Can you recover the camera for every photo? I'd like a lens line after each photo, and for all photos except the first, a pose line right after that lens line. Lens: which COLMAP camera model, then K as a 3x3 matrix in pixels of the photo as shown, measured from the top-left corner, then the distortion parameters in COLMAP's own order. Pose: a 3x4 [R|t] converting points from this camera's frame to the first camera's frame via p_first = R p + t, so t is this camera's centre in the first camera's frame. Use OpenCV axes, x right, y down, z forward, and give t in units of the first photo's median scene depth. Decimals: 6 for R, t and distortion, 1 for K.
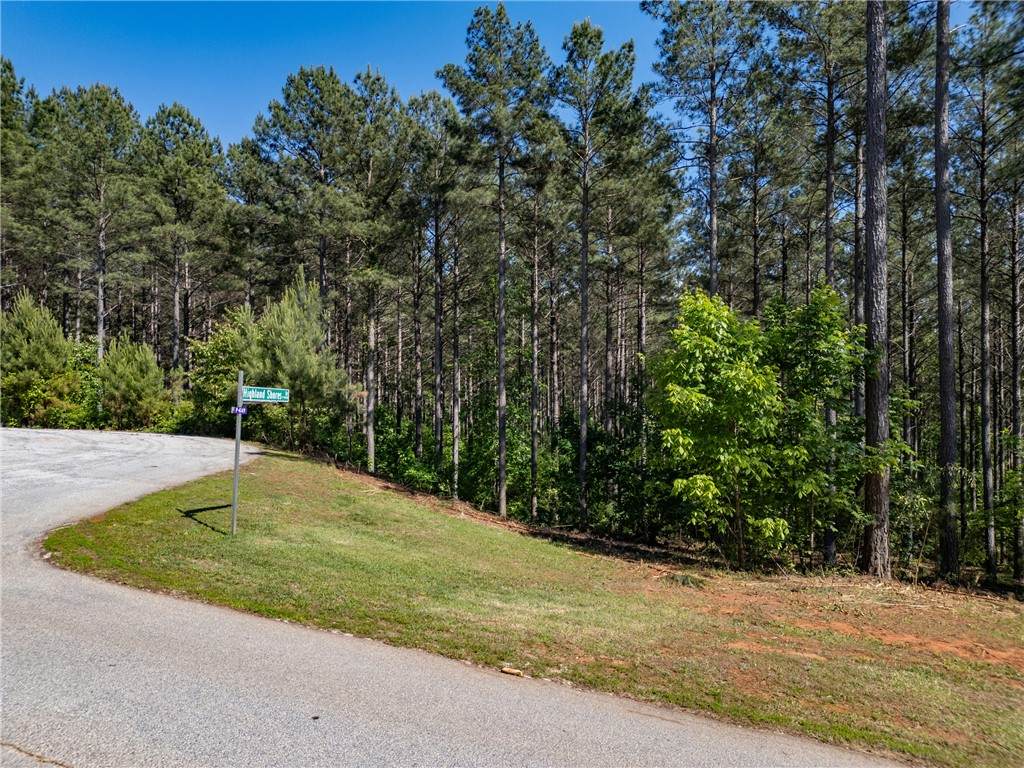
lens RADIAL K [[763.9, 0, 512.1], [0, 763.9, 381.3], [0, 0, 1]] dist [-0.005754, -0.000496]
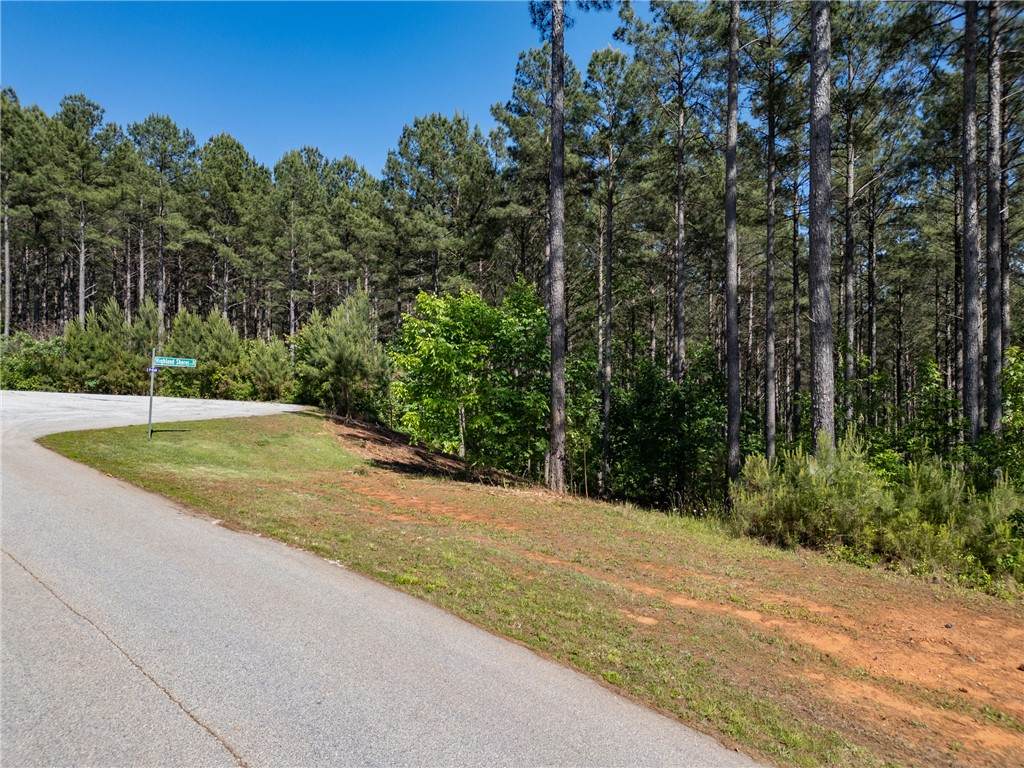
lens RADIAL K [[706.7, 0, 512.1], [0, 706.7, 387.5], [0, 0, 1]] dist [-0.001978, -0.001045]
pose [[0.935748, -0.011081, -0.352494, 0.368851], [0.017374, 0.999741, 0.014694, 0.026950], [0.352240, -0.019874, 0.935699, -0.064389]]
